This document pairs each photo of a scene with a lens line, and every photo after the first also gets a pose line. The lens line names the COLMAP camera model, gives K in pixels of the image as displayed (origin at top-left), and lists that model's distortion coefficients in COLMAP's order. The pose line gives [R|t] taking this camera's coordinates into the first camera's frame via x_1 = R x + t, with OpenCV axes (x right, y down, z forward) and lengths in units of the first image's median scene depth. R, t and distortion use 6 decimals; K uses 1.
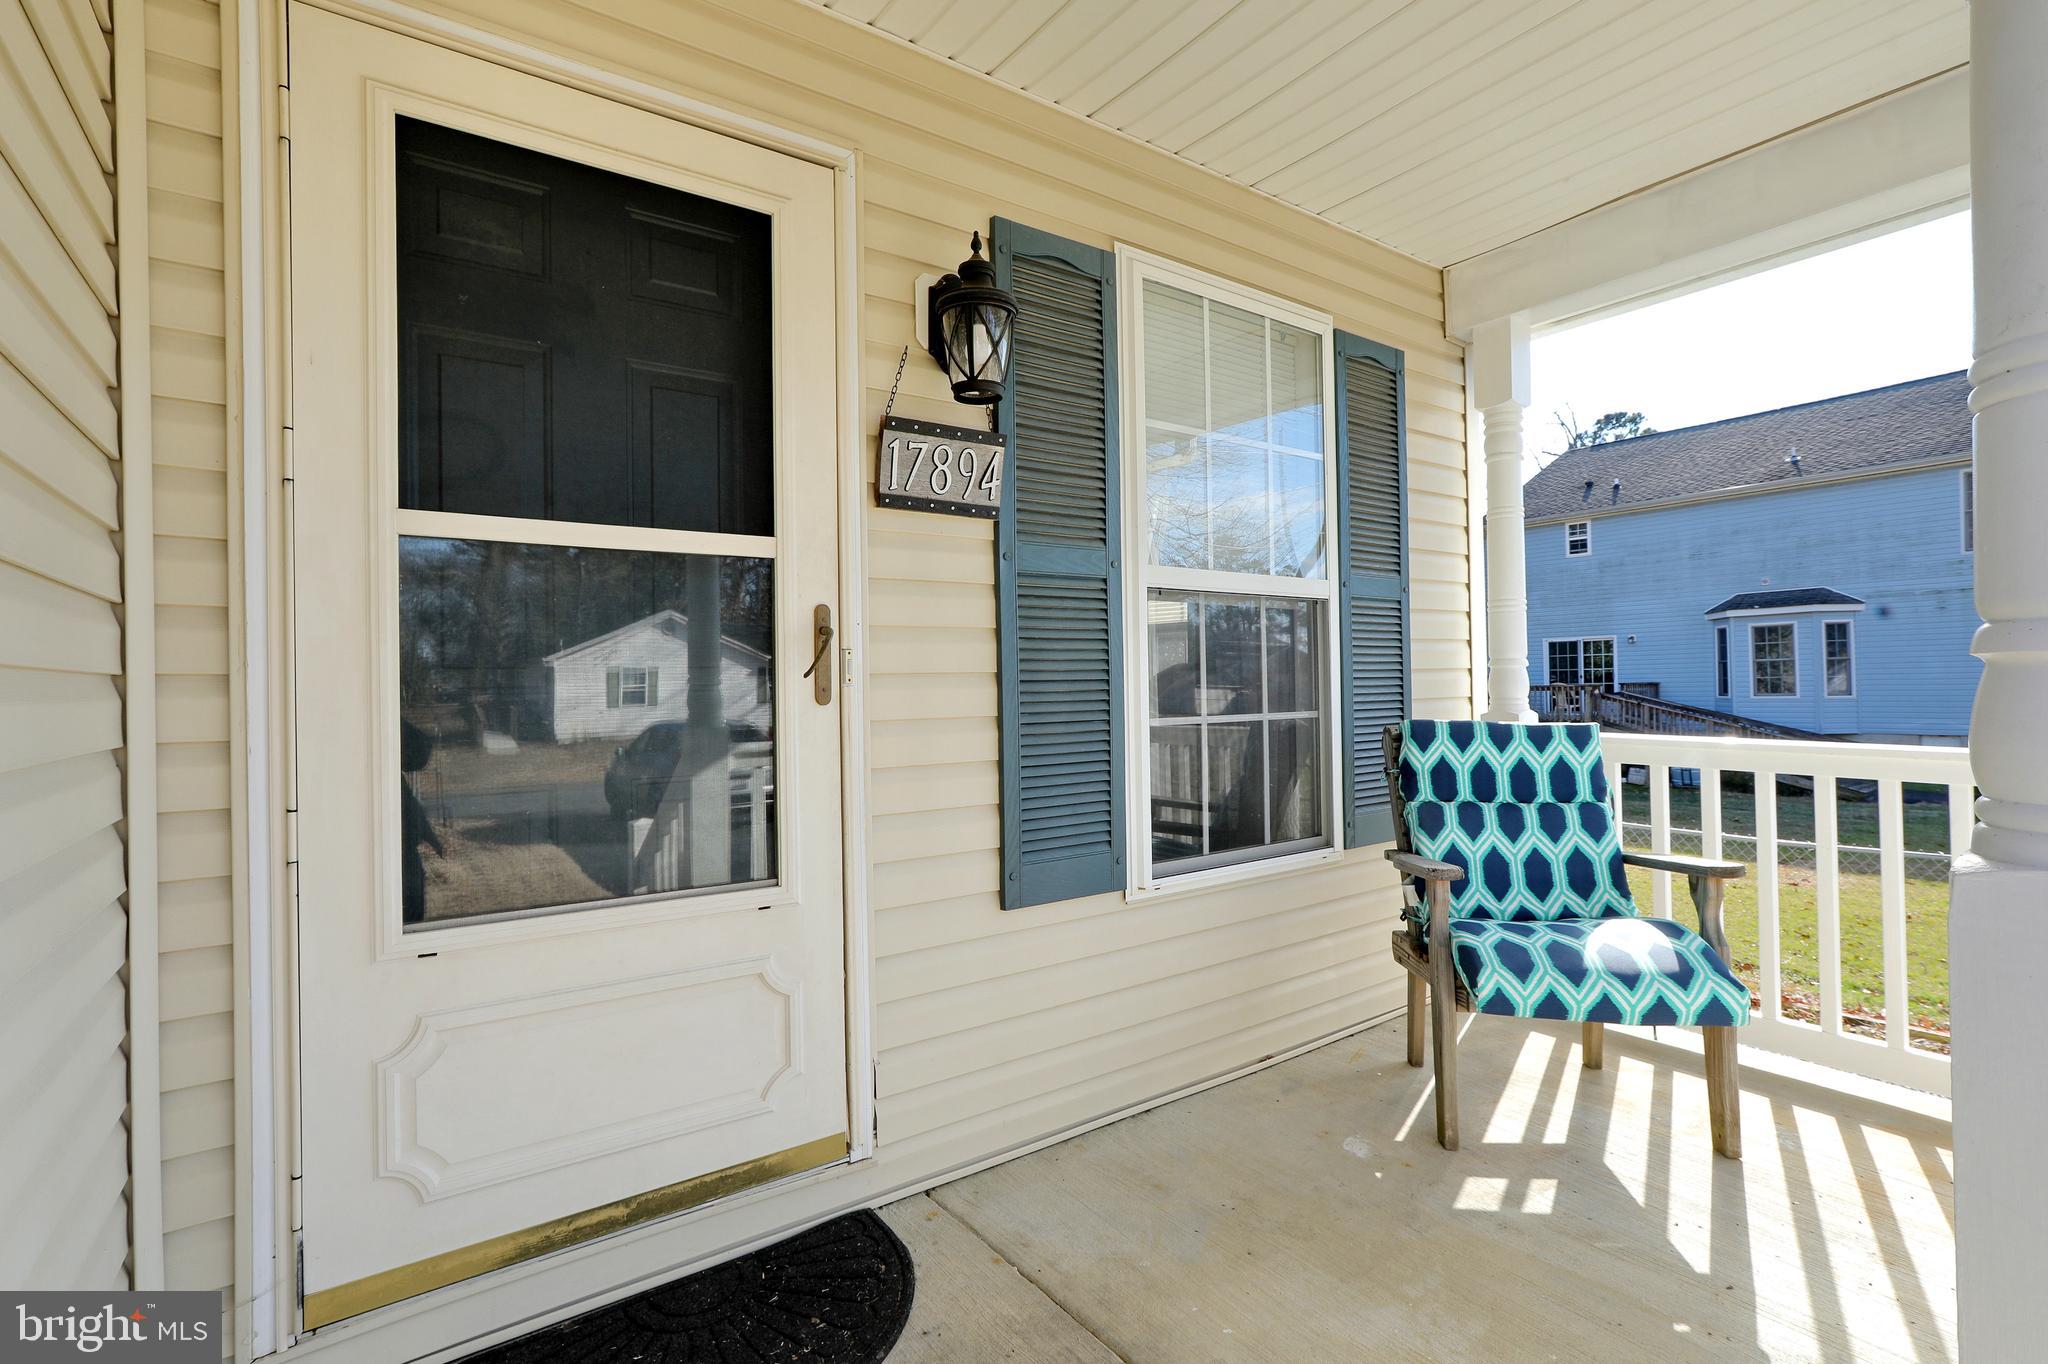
lens RADIAL K [[958.2, 0, 1024.0], [0, 958.2, 682.0], [0, 0, 1]] dist [-0.052834, 0.017676]
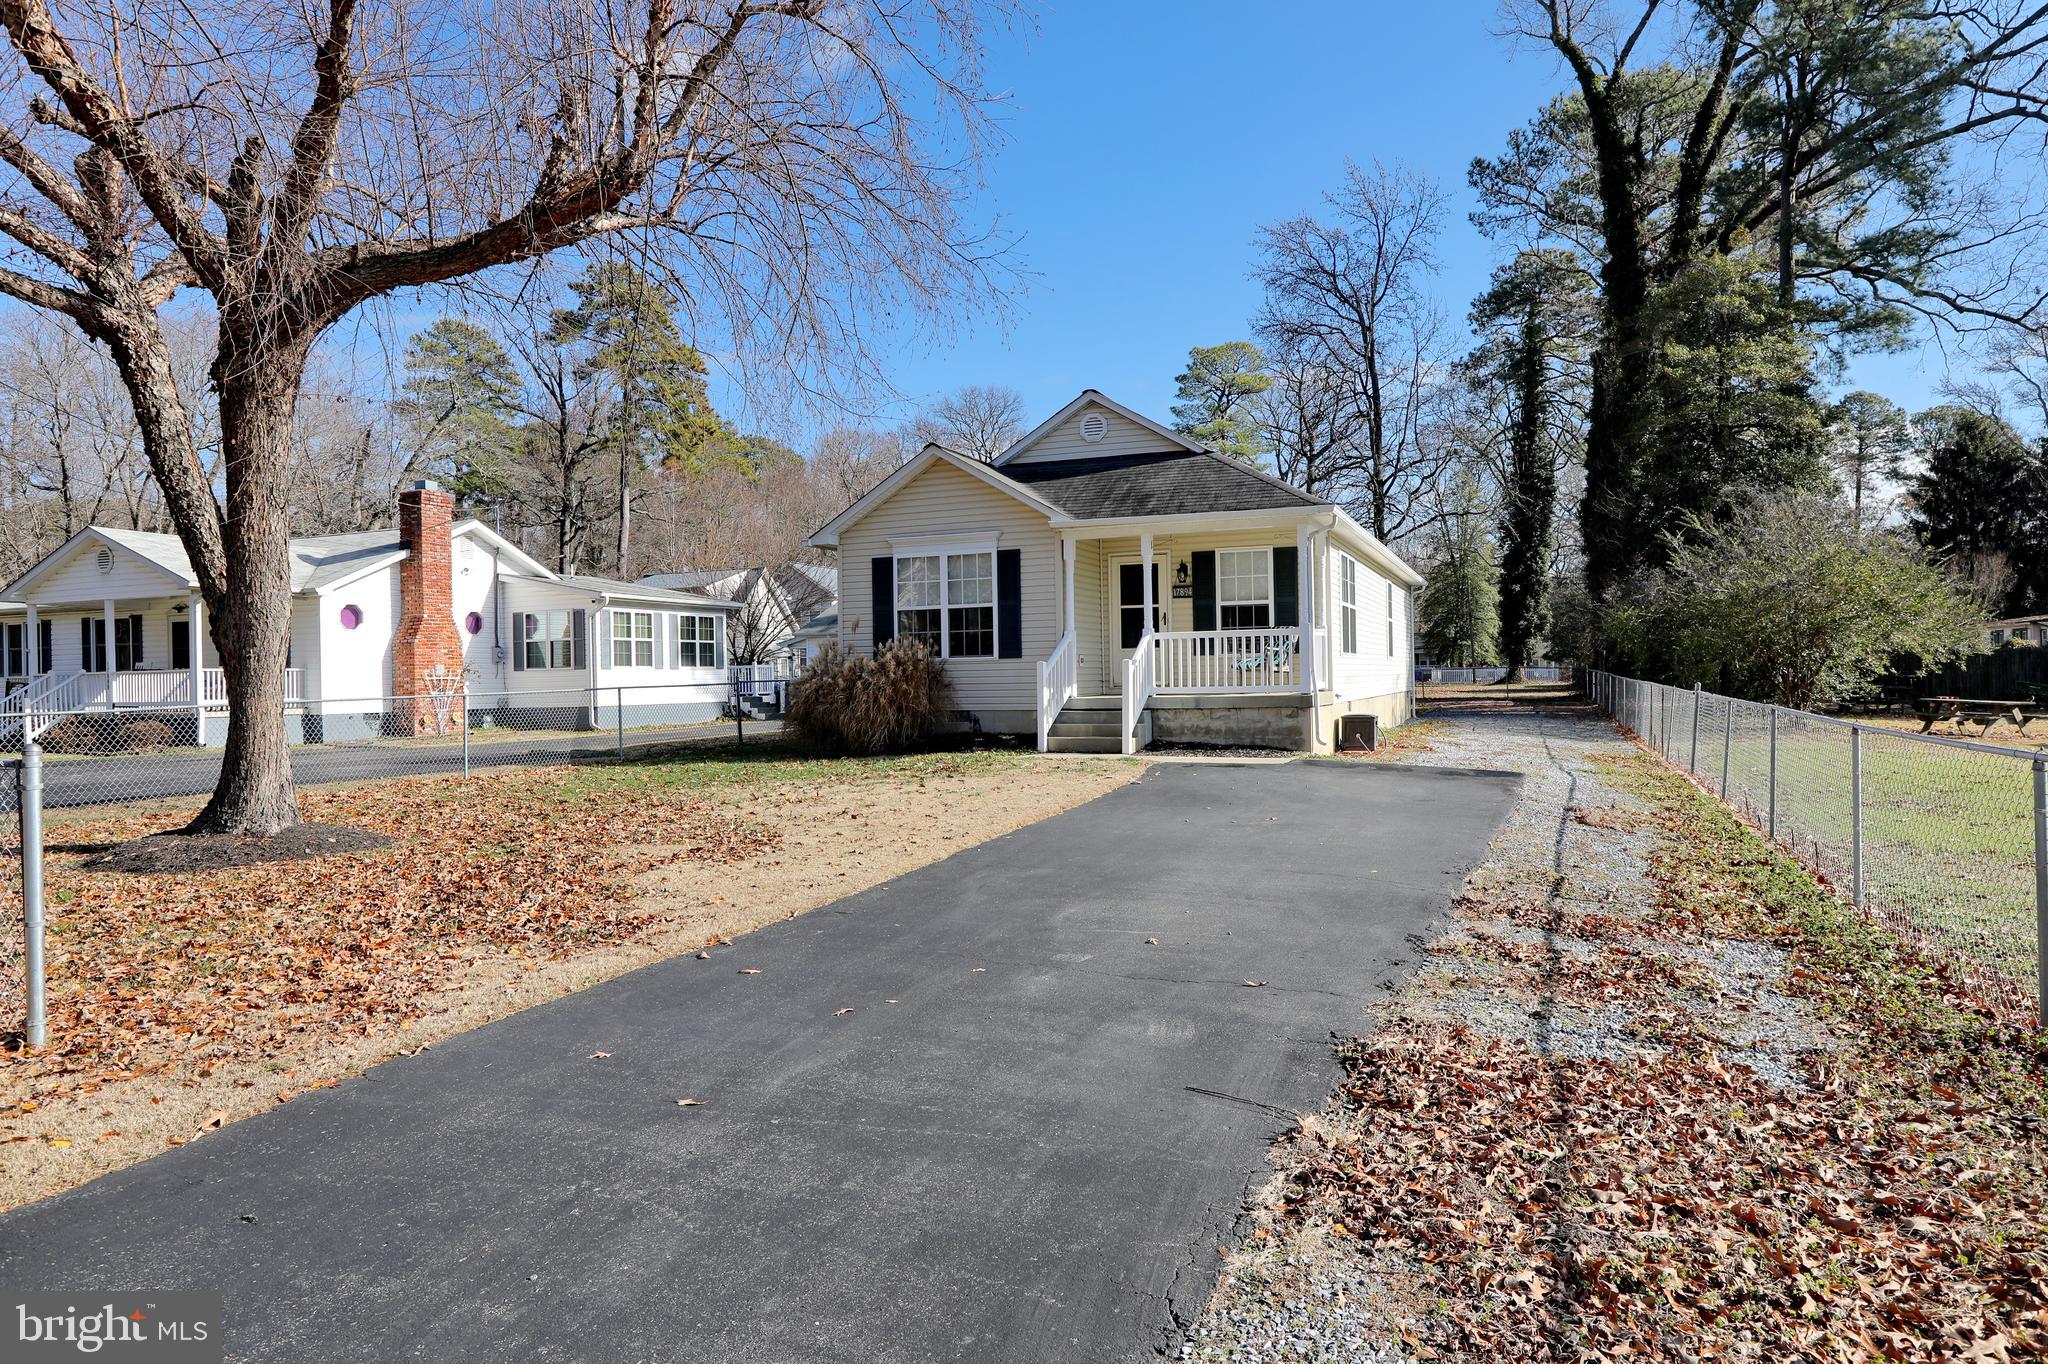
lens RADIAL K [[1205.9, 0, 1024.0], [0, 1205.9, 682.0], [0, 0, 1]] dist [-0.047977, 0.033772]
pose [[0.531513, 0.014646, -0.846923, 5.890544], [0.010556, 0.999658, 0.023912, 0.189489], [0.846984, -0.021650, 0.531177, -4.066968]]
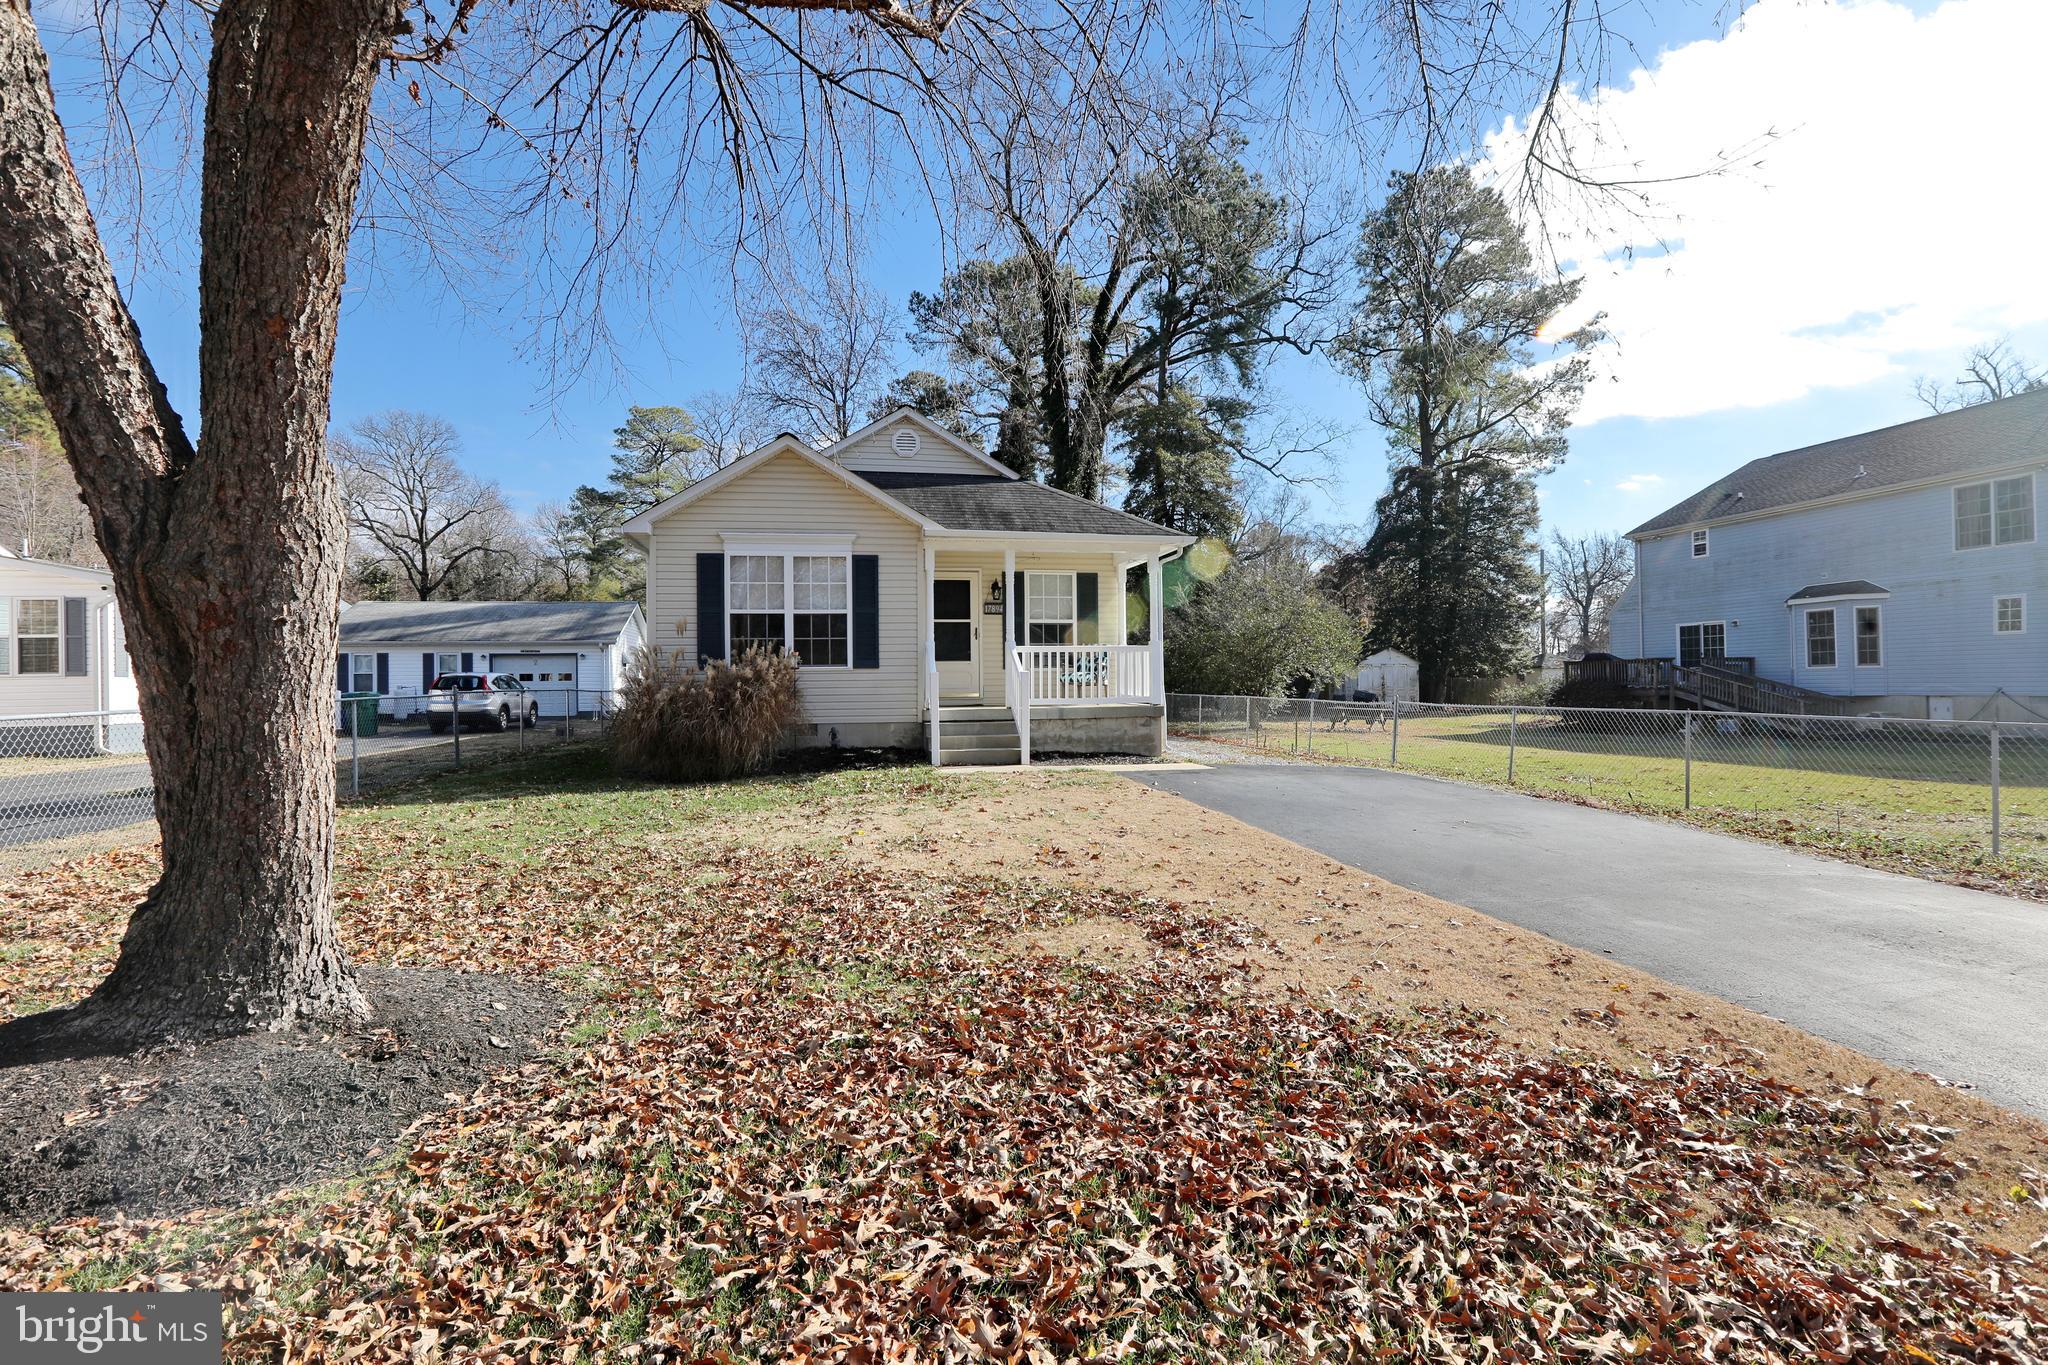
lens RADIAL K [[958.2, 0, 1024.0], [0, 958.2, 682.5], [0, 0, 1]] dist [-0.052834, 0.017676]
pose [[0.912200, 0.008705, -0.409652, 2.762863], [-0.005087, 0.999938, 0.009920, 0.243527], [0.409713, -0.006966, 0.912188, -4.944153]]
